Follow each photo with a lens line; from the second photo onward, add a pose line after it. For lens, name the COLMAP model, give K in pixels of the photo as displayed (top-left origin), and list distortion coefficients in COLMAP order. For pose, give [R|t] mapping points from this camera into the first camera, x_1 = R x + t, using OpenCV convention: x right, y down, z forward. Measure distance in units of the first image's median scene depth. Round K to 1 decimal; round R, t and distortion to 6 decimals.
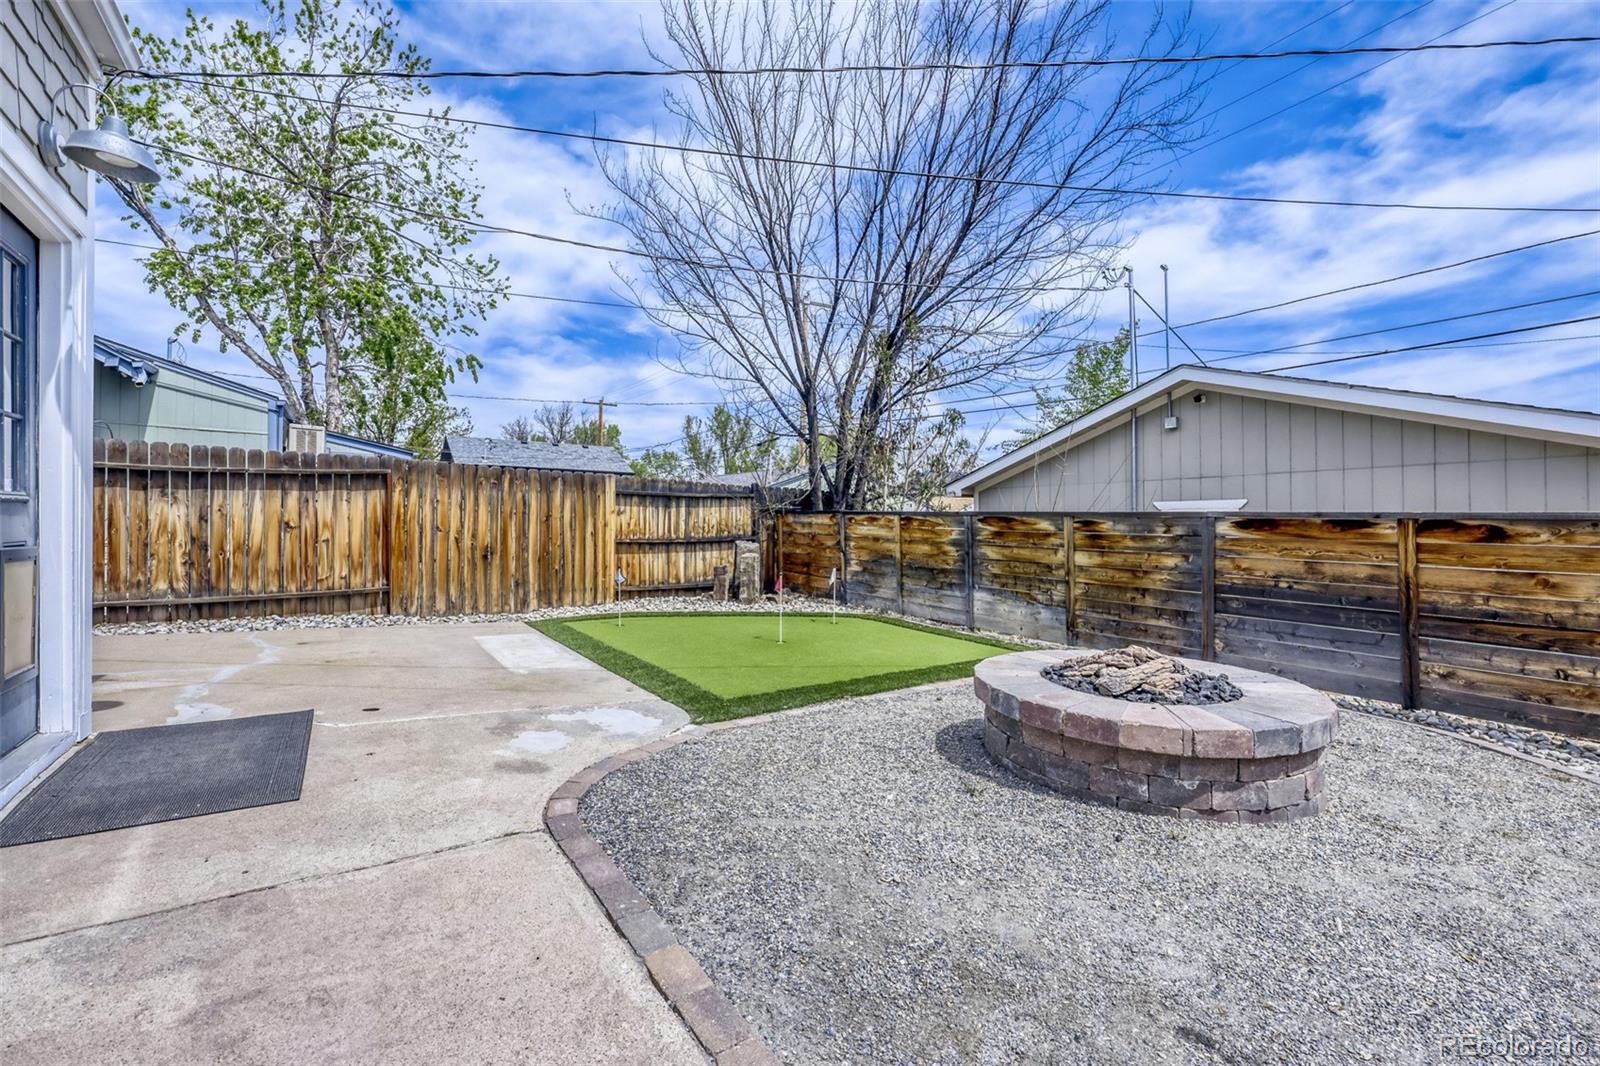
lens RADIAL K [[651.0, 0, 788.6], [0, 651.0, 524.6], [0, 0, 1]] dist [-0.001320, 0.000145]
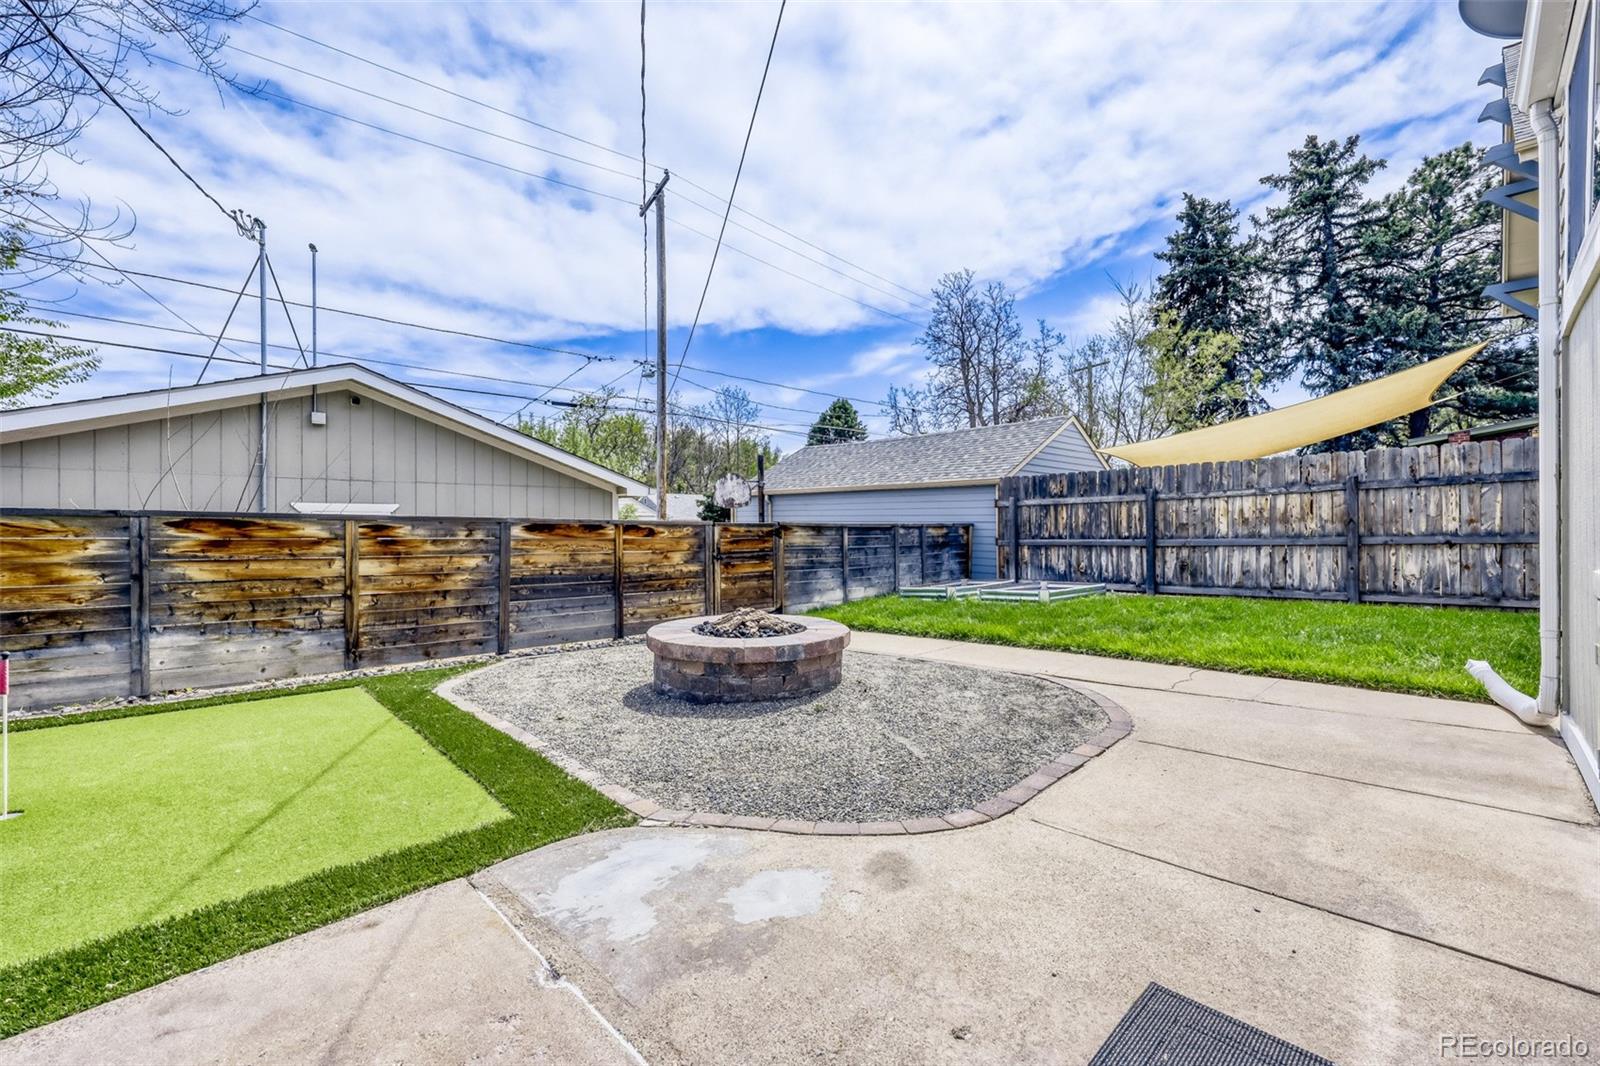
lens RADIAL K [[651.0, 0, 796.1], [0, 651.0, 519.5], [0, 0, 1]] dist [-0.001320, 0.000145]
pose [[-0.163371, 0.002350, 0.986562, -0.516038], [0.000535, 0.999997, -0.002293, -0.011226], [-0.986565, 0.000153, -0.163372, 0.564104]]
